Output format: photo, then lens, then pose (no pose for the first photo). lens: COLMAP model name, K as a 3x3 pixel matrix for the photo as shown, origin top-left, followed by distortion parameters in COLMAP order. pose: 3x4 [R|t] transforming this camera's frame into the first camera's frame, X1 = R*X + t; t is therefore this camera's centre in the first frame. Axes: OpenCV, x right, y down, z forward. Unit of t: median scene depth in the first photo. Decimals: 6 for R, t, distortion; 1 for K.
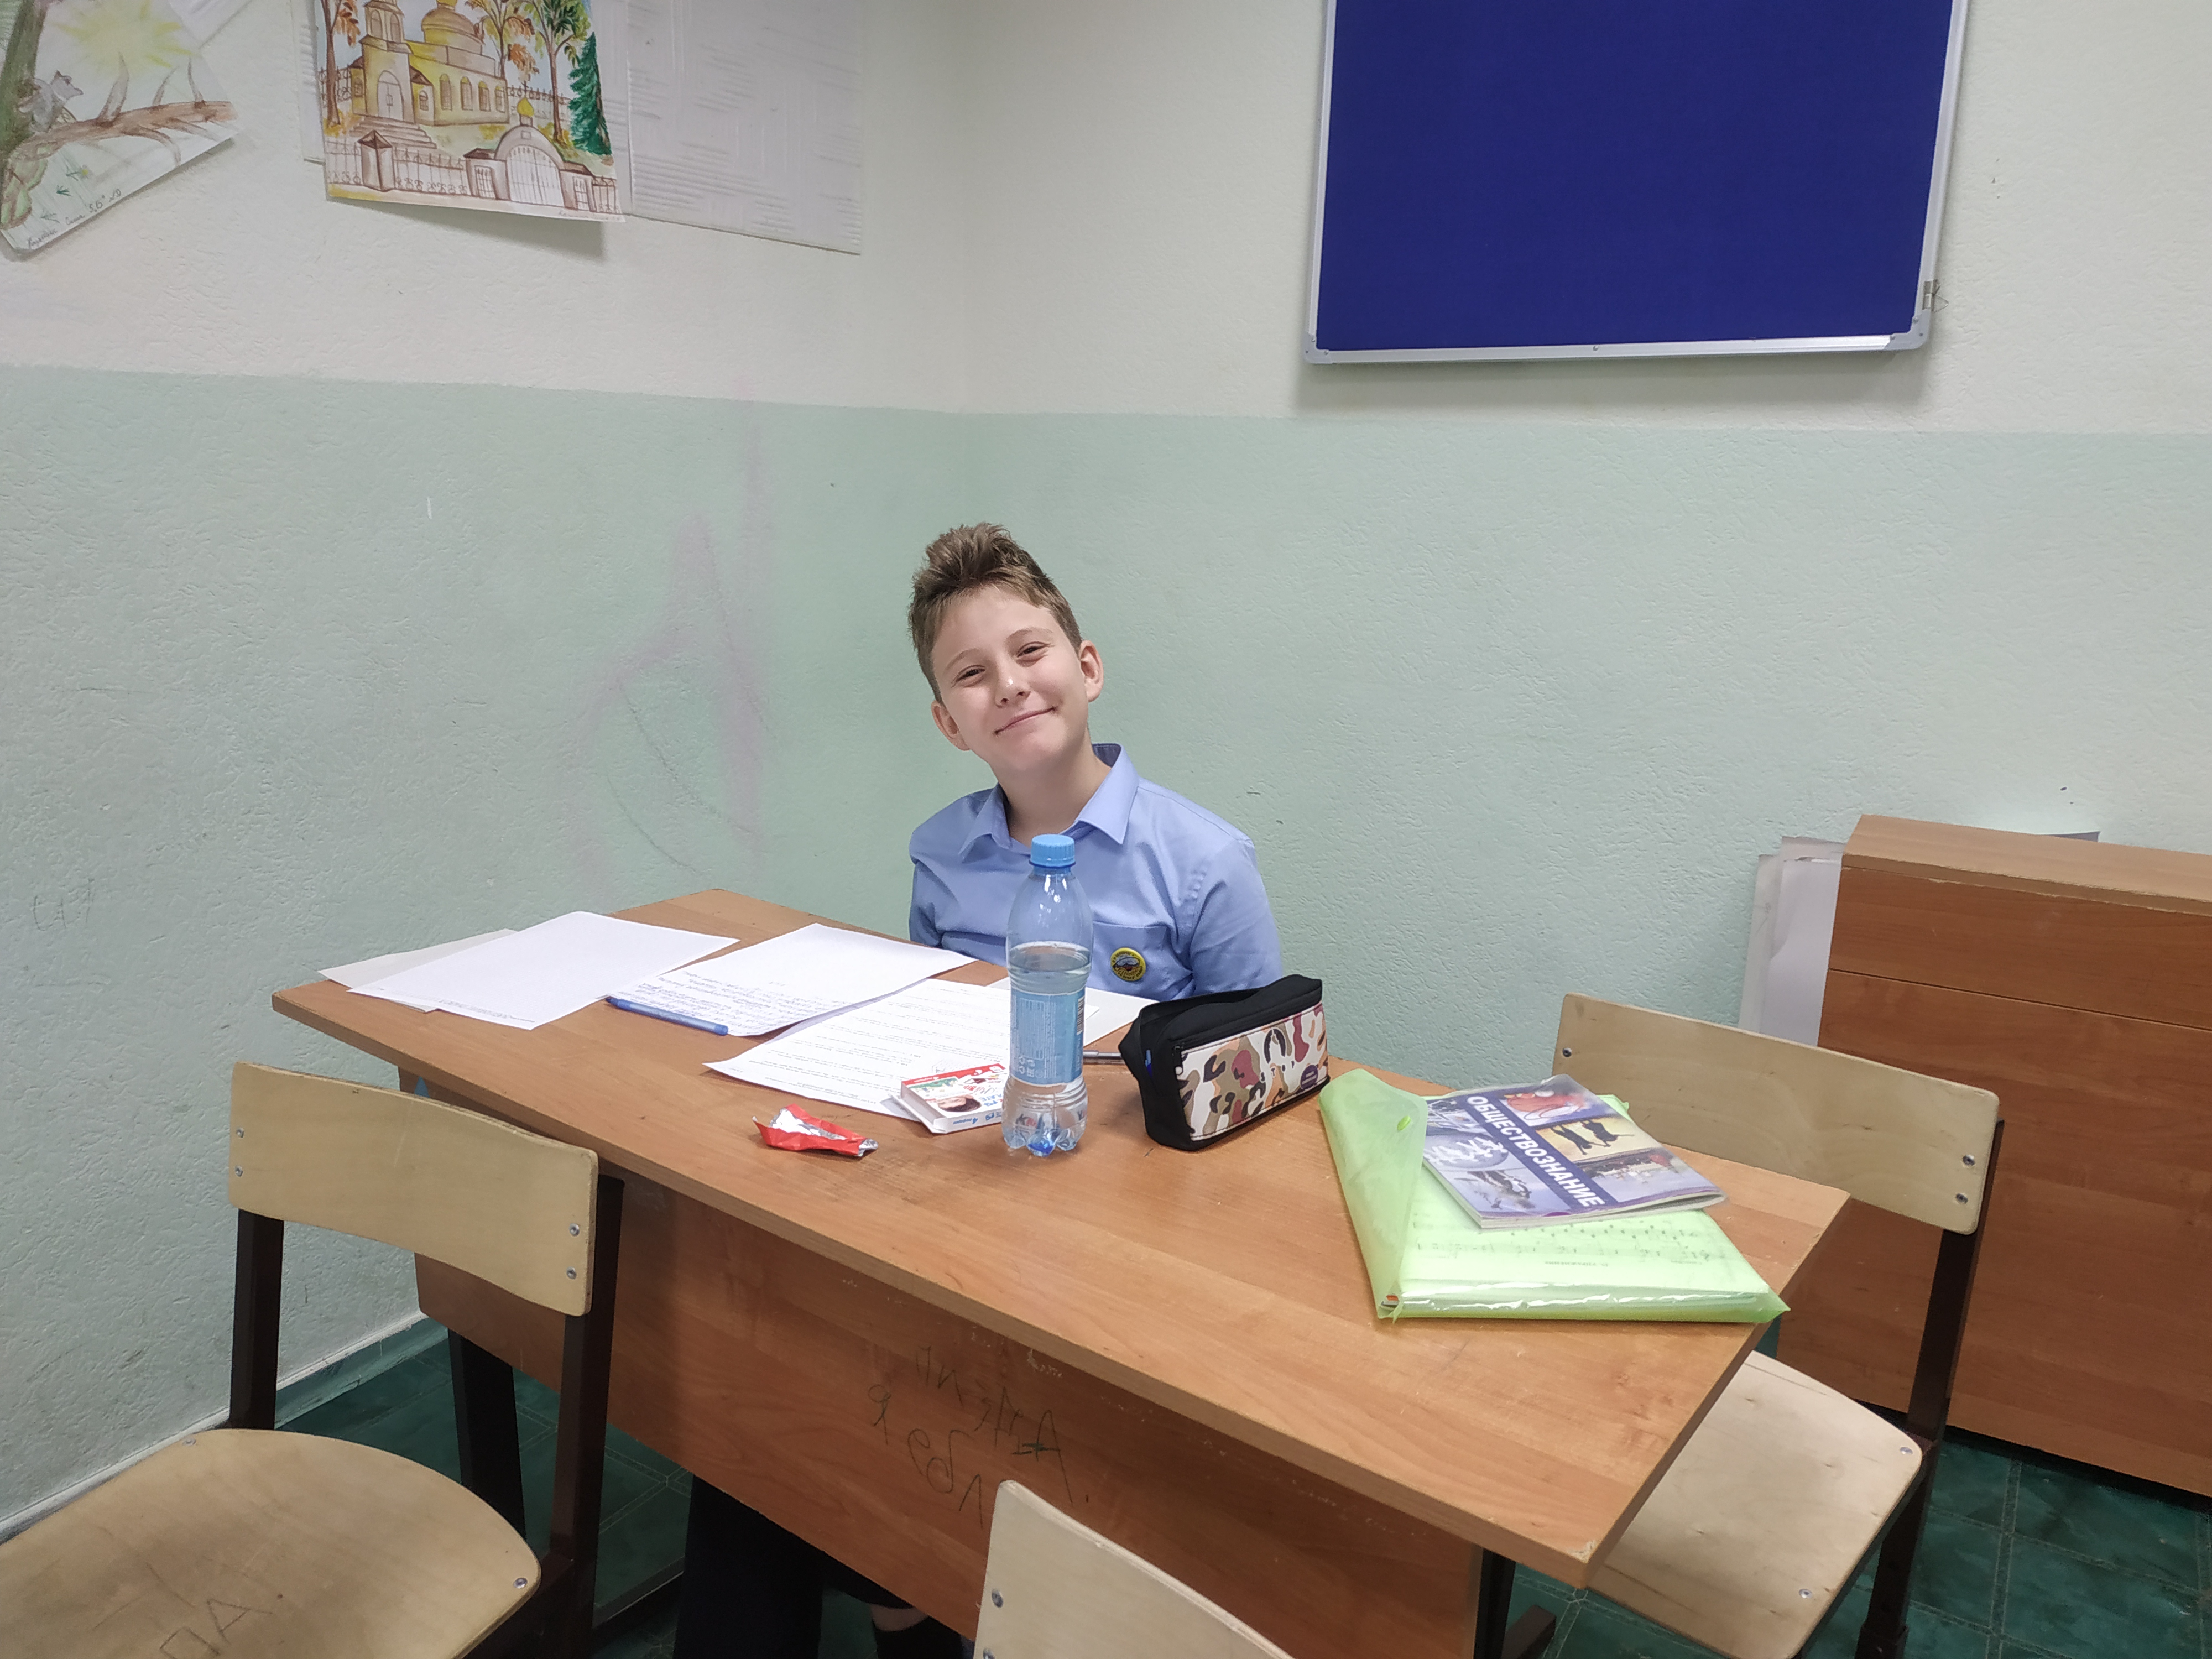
lens RADIAL K [[1630.8, 0, 1104.8], [0, 1630.8, 828.8], [0, 0, 1]] dist [0.007317, 0.003180]
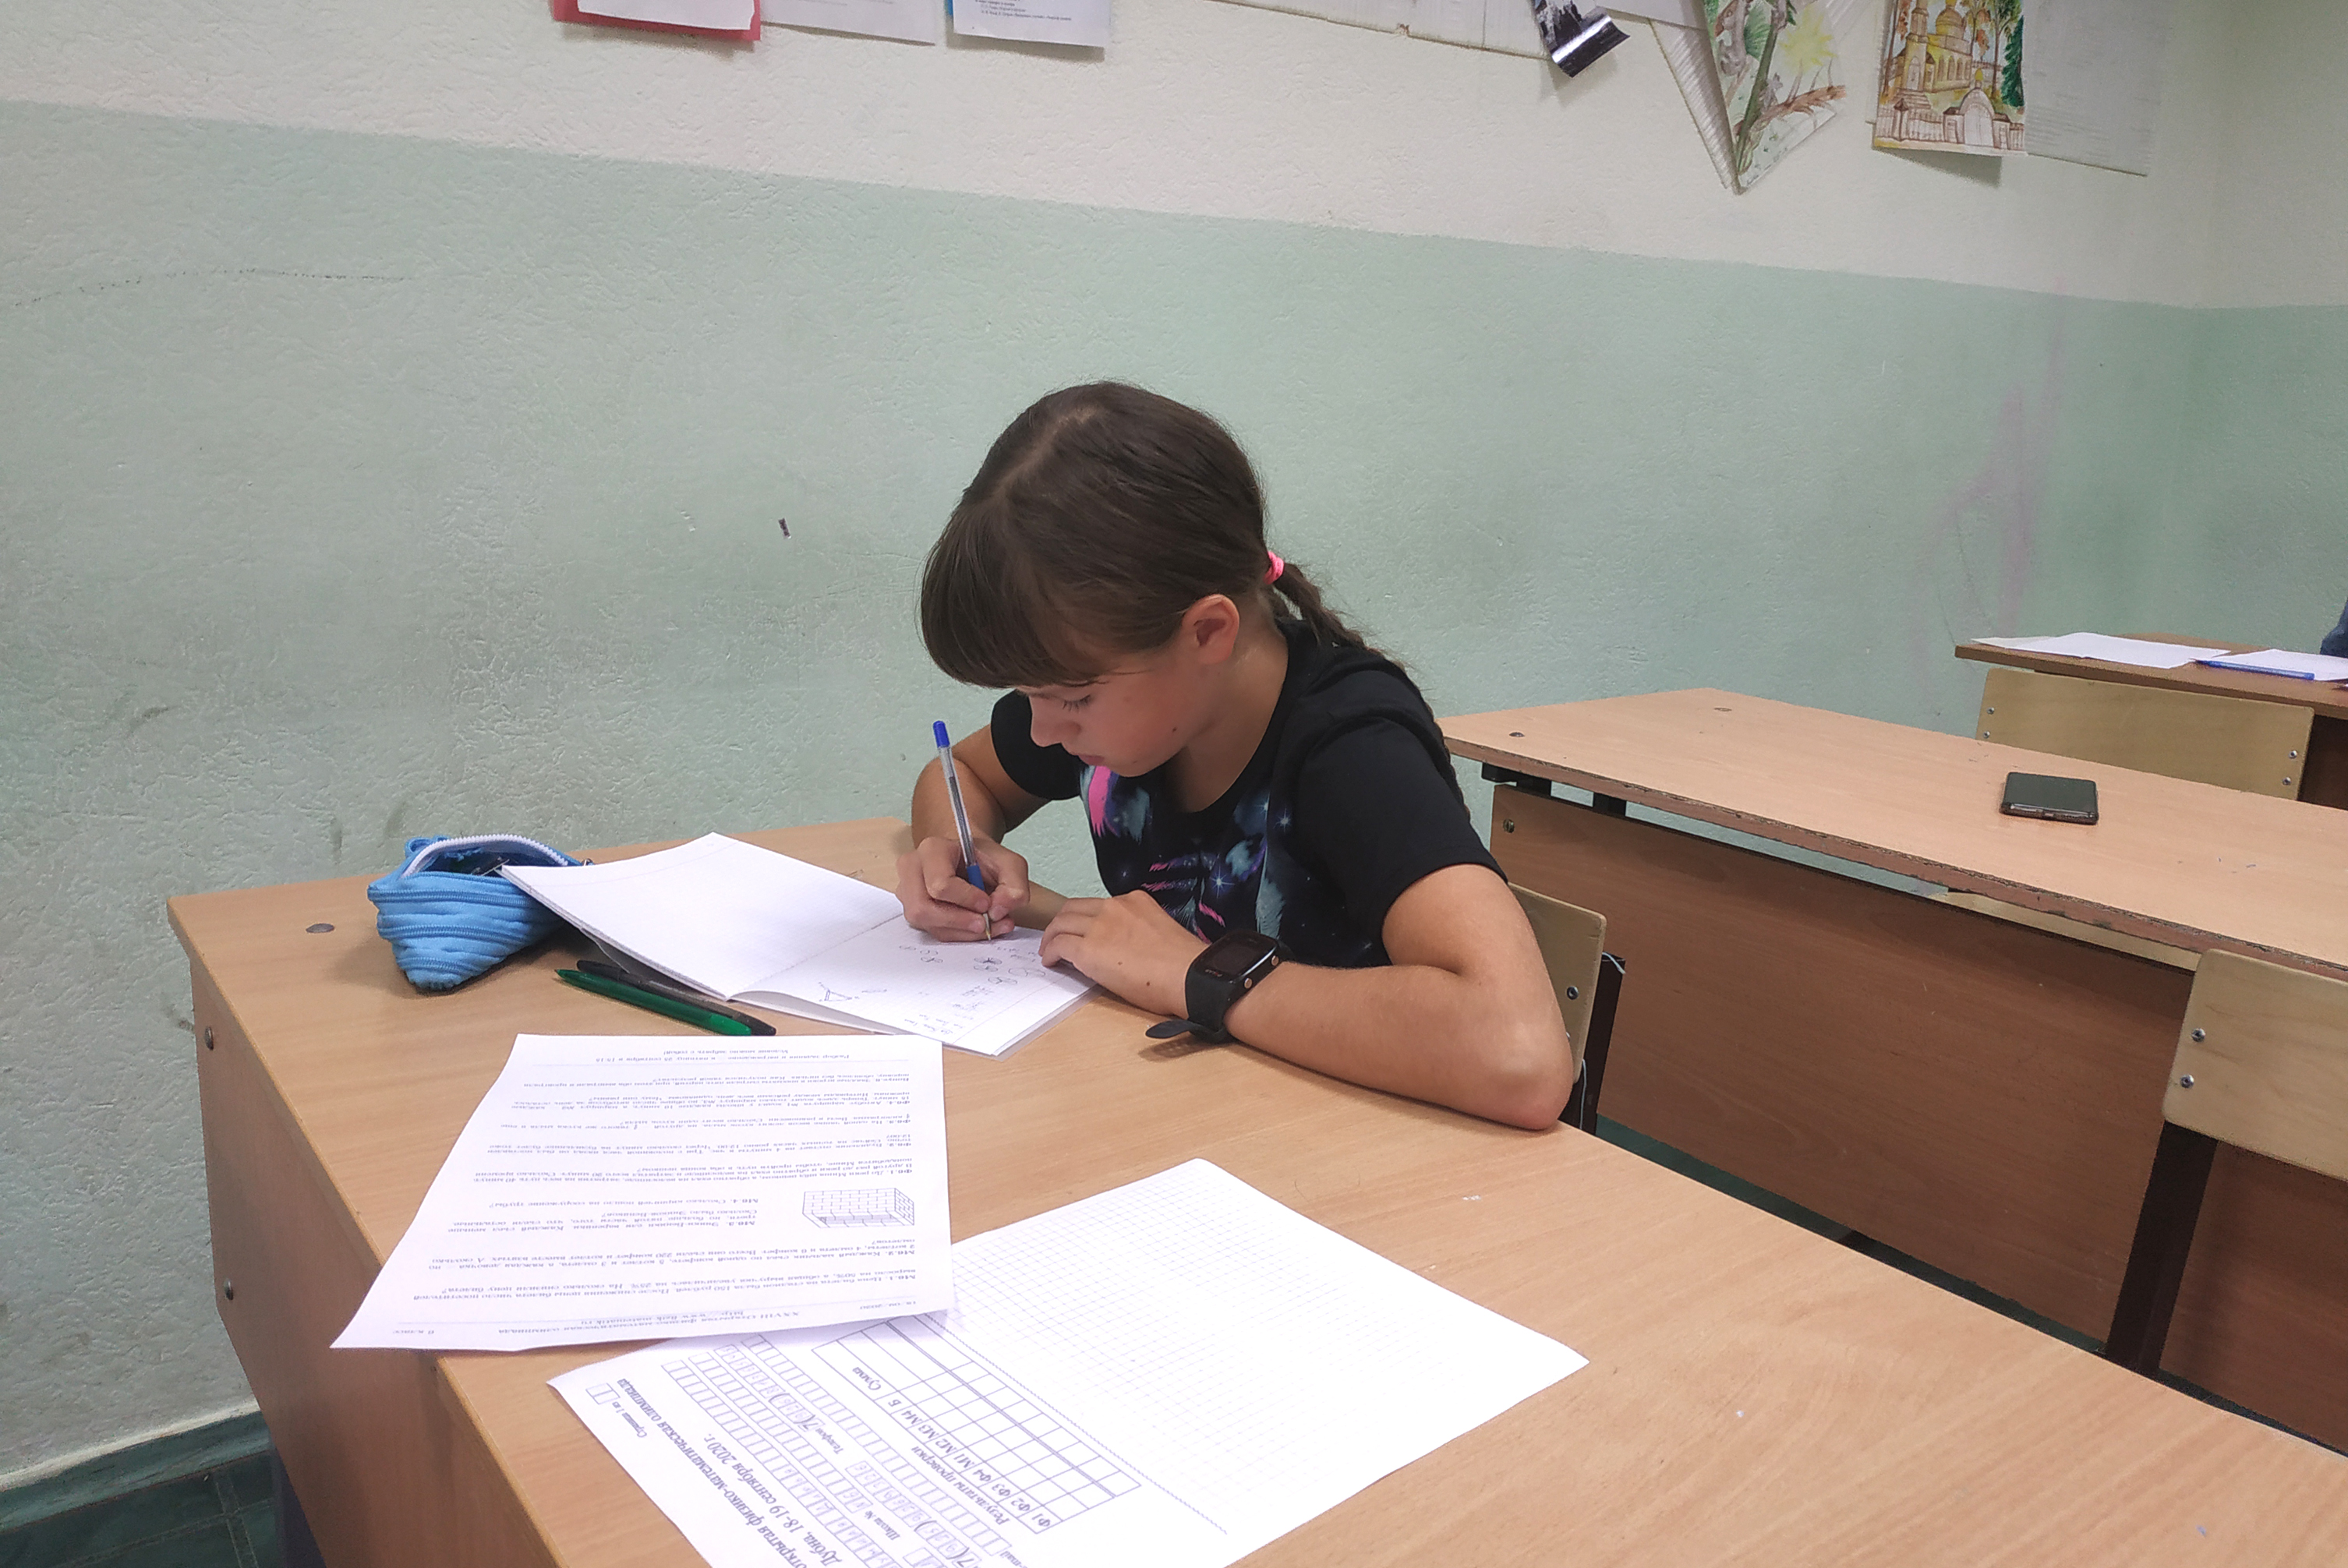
lens RADIAL K [[1761.6, 0, 1169.0], [0, 1761.6, 788.9], [0, 0, 1]] dist [0.010860, 0.000255]
pose [[0.934694, 0.080968, -0.346109, -0.442028], [-0.087635, 0.996146, -0.003630, 0.222347], [0.344481, 0.033724, 0.938187, -0.613404]]
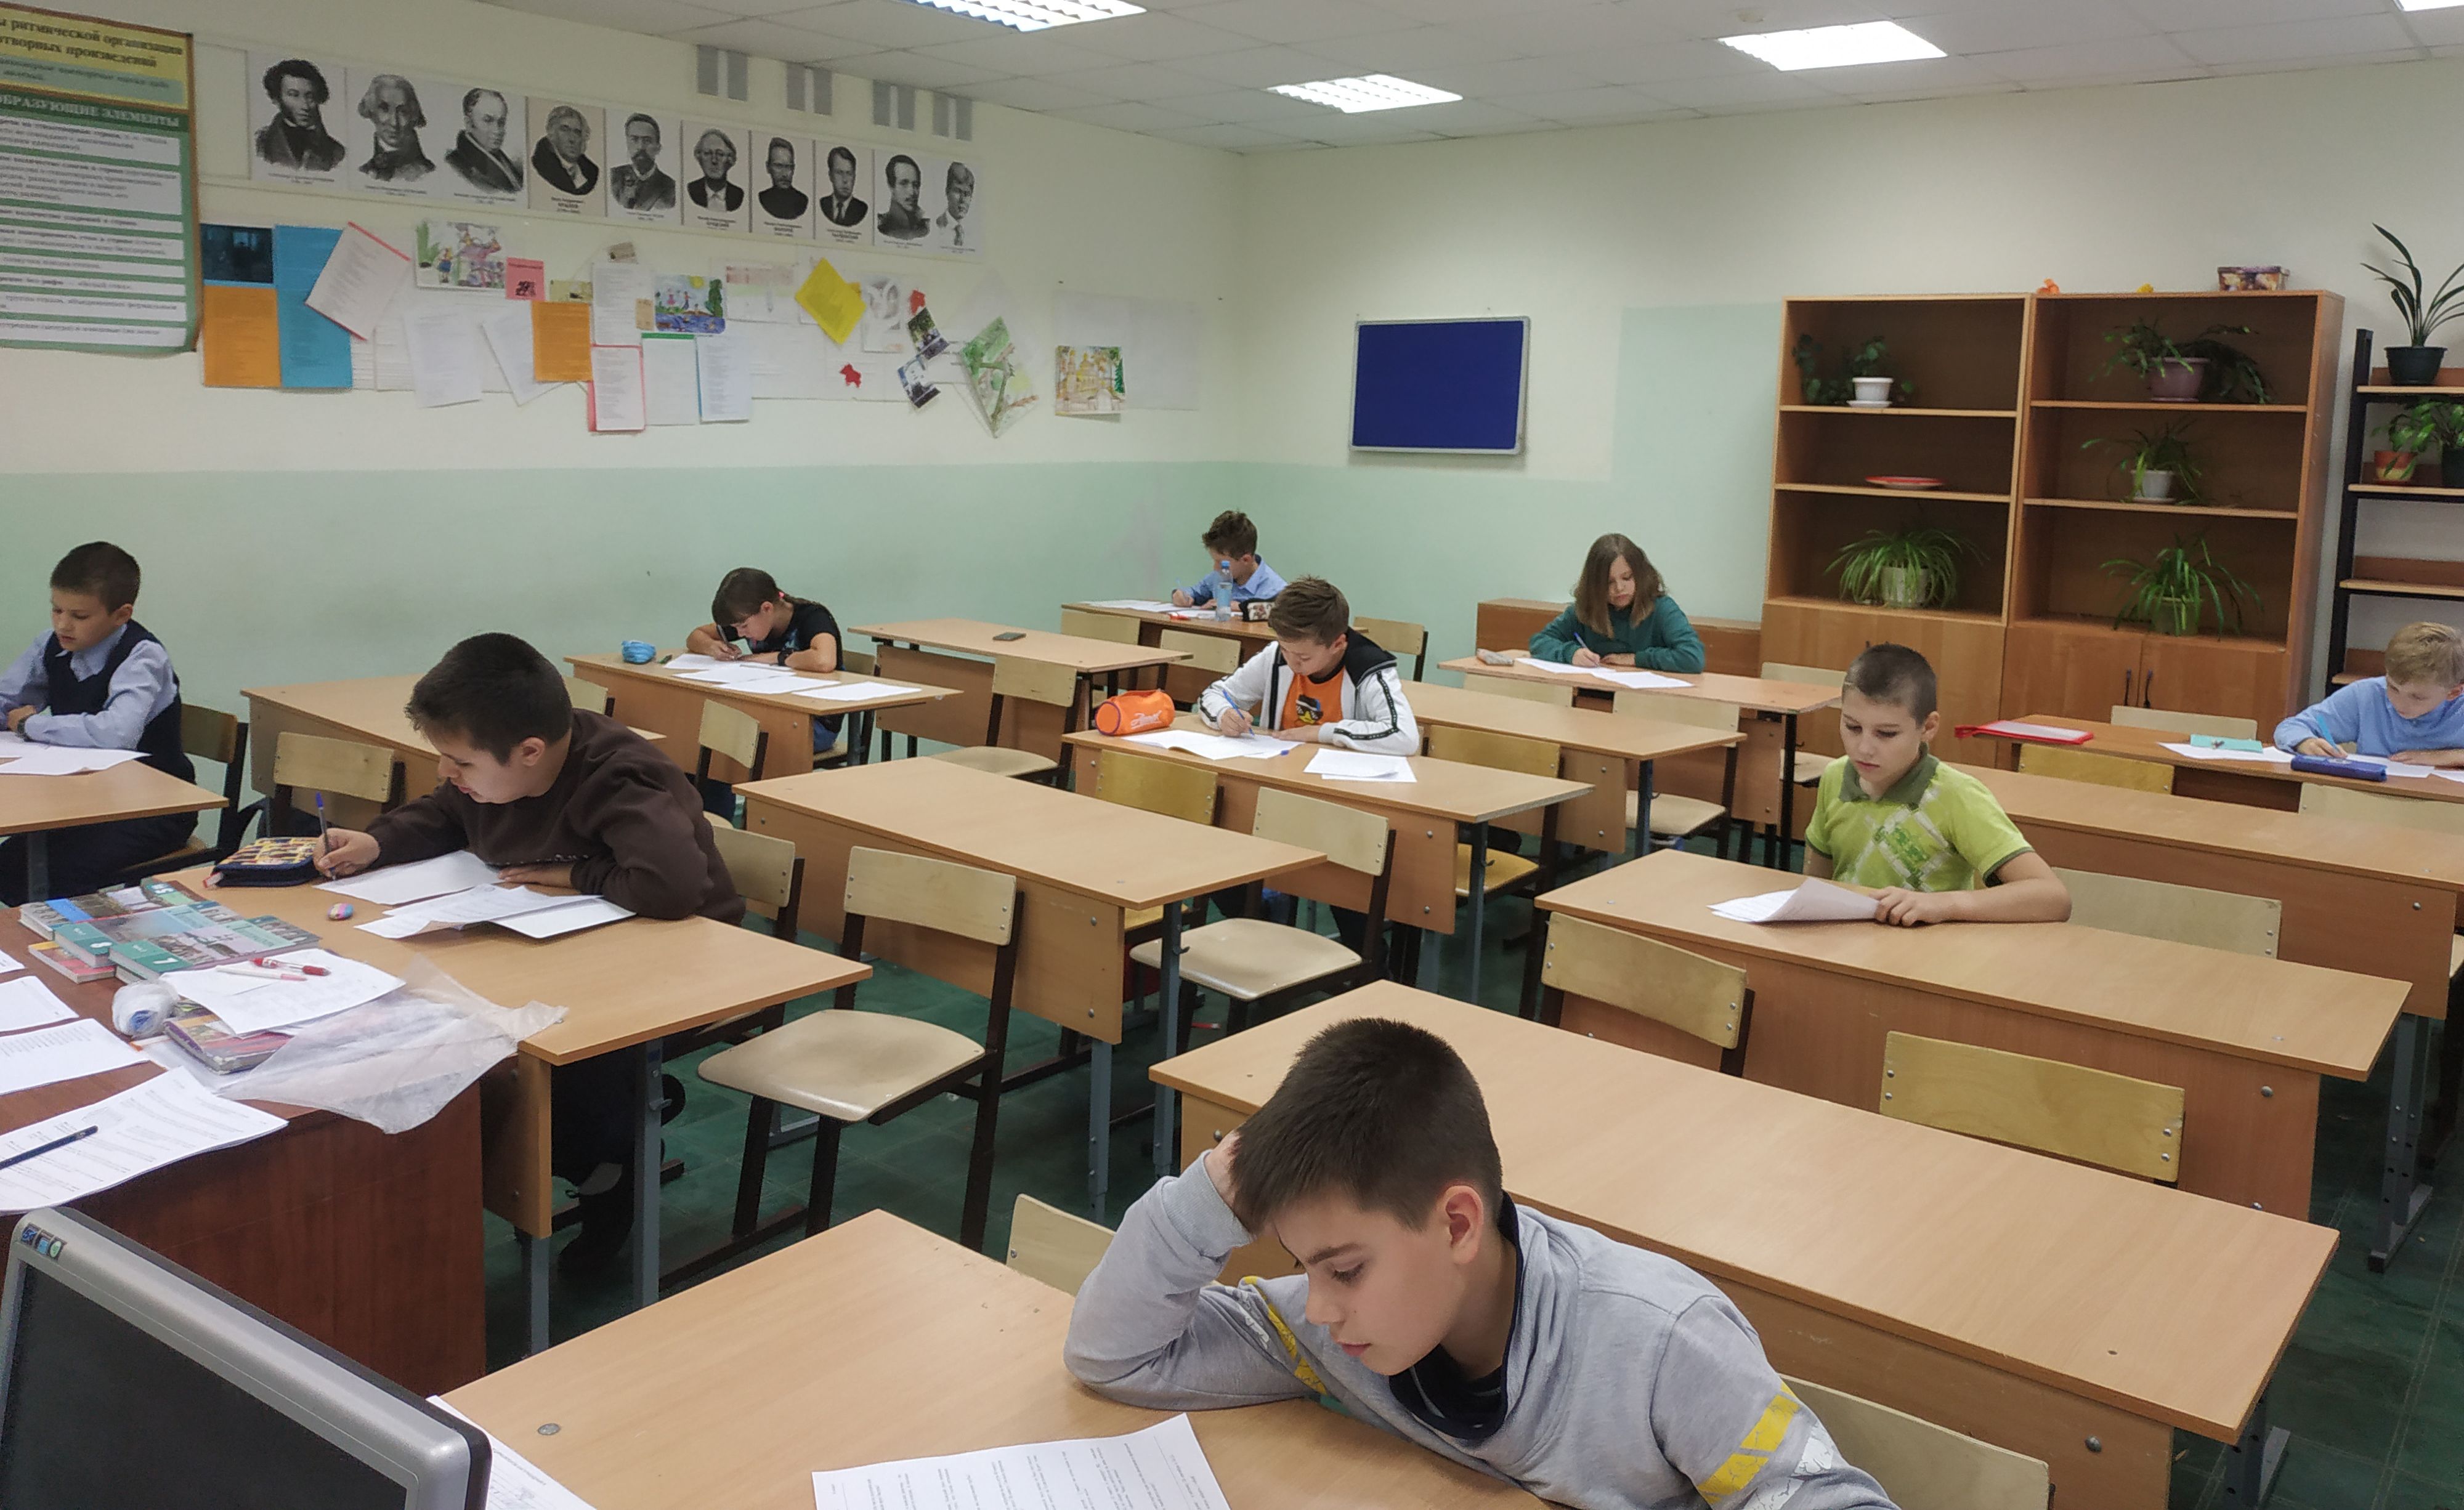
lens RADIAL K [[1806.0, 0, 1230.8], [0, 1806.0, 754.2], [0, 0, 1]] dist [-0.002068, -0.000244]
pose [[0.990153, 0.028176, -0.137127, 0.474911], [-0.034939, 0.998276, -0.047166, 0.530925], [0.135562, 0.051493, 0.989430, -2.796117]]
